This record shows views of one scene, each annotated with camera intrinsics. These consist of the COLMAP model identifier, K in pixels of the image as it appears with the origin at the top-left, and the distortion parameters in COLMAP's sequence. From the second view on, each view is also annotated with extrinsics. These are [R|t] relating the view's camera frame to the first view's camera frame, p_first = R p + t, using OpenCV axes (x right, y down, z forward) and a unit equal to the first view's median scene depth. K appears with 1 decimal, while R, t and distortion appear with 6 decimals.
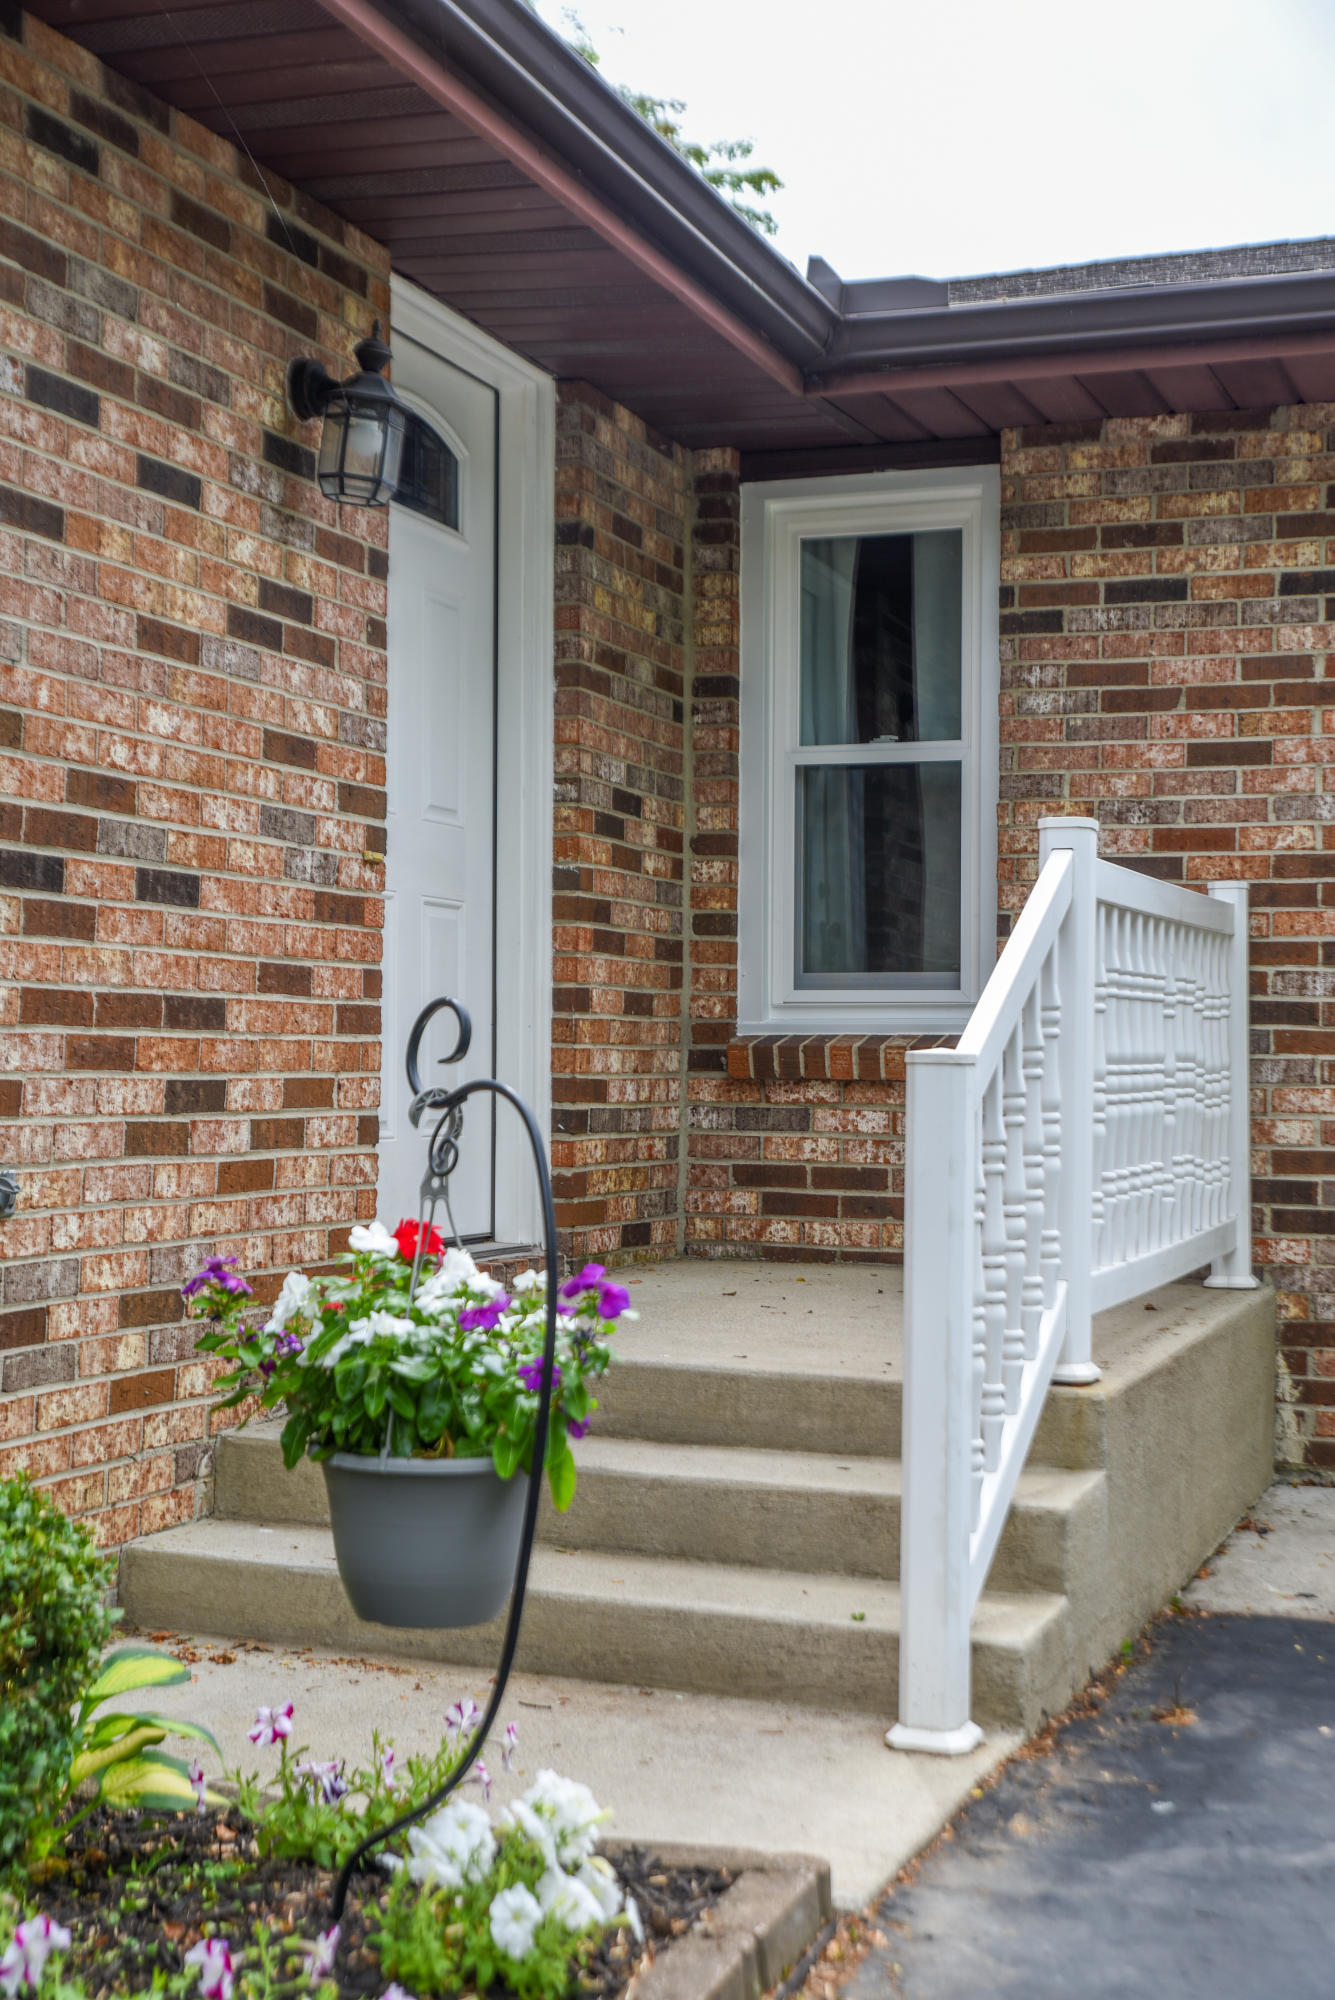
lens RADIAL K [[2674.7, 0, 665.1], [0, 2674.7, 993.4], [0, 0, 1]] dist [0.075879, 0.014182]
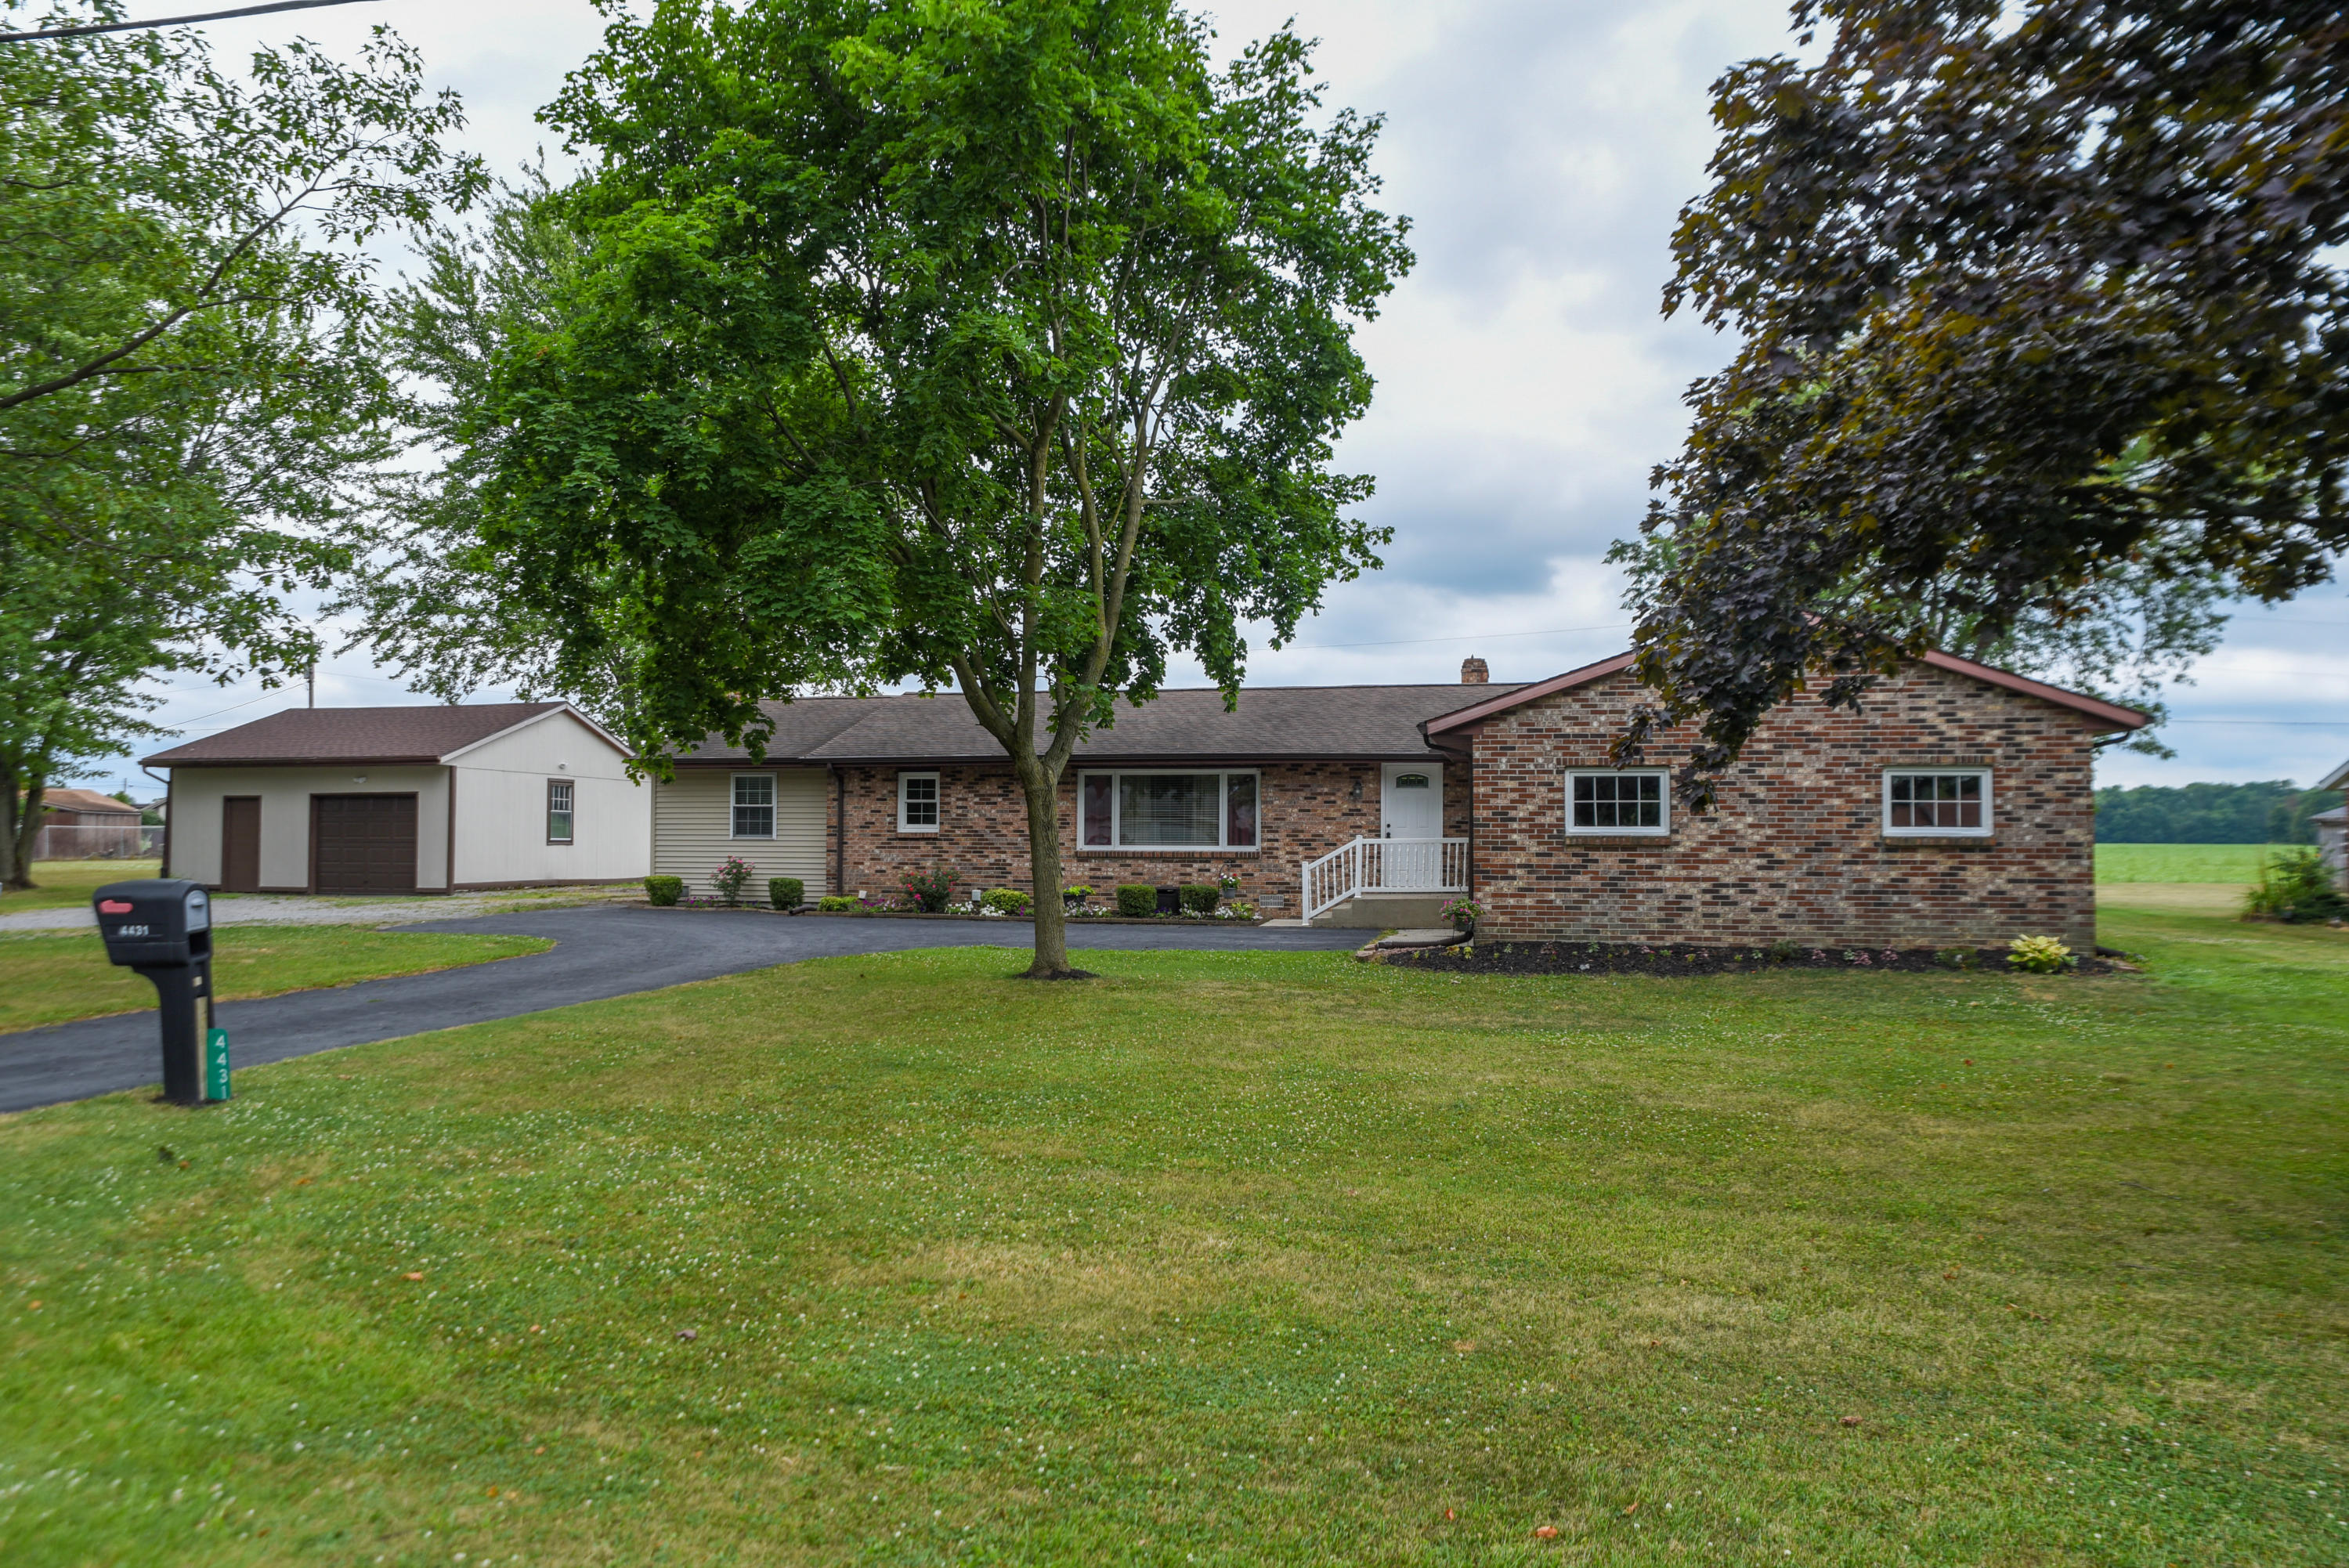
lens RADIAL K [[1630.1, 0, 1159.3], [0, 1630.1, 802.2], [0, 0, 1]] dist [-0.139003, 0.100513]
pose [[0.130752, -0.035350, -0.990785, 3.927364], [0.027663, 0.999105, -0.031996, -0.014728], [0.991029, -0.023224, 0.131613, -0.264621]]
